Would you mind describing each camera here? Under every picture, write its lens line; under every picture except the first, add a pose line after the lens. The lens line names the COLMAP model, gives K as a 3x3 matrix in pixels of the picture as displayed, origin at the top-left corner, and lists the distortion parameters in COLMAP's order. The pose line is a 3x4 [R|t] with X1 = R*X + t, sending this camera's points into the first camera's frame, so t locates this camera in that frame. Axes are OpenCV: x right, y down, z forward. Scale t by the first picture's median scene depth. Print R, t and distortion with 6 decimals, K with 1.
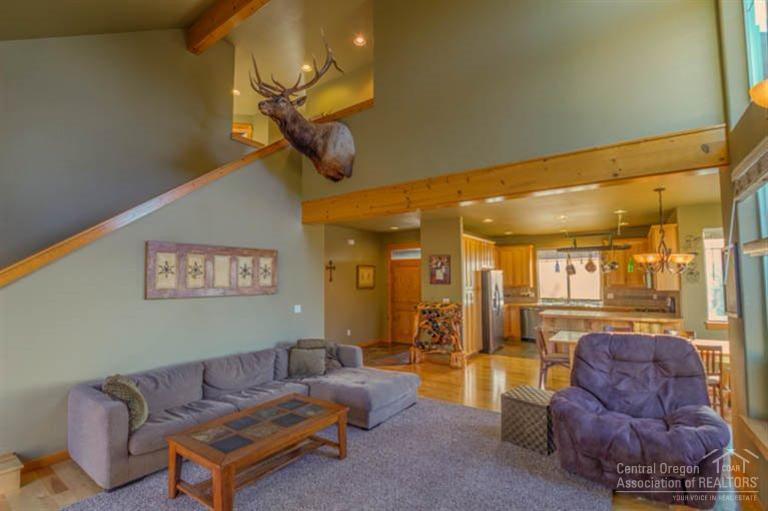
lens RADIAL K [[353.9, 0, 379.4], [0, 353.9, 259.0], [0, 0, 1]] dist [-0.018945, 0.000028]
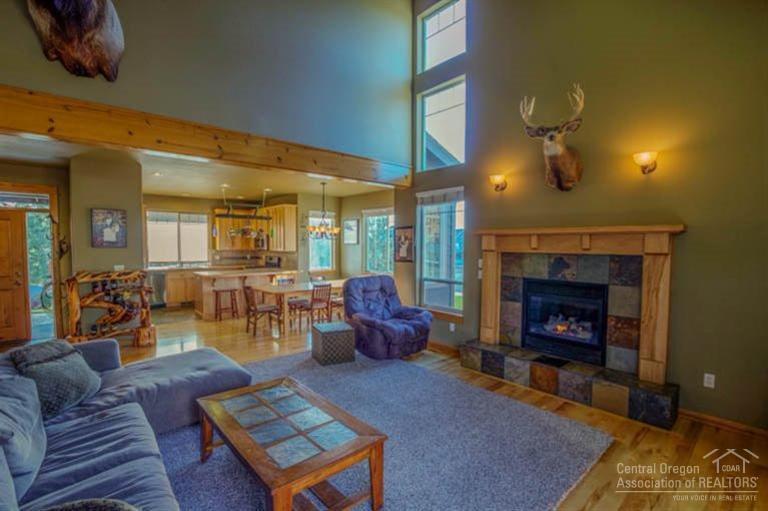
lens RADIAL K [[353.9, 0, 379.4], [0, 353.9, 259.0], [0, 0, 1]] dist [-0.018945, 0.000028]
pose [[0.257771, -0.035645, 0.965548, -0.409218], [-0.064245, 0.996475, 0.053938, 0.017748], [-0.964068, -0.075935, 0.254572, 0.241975]]
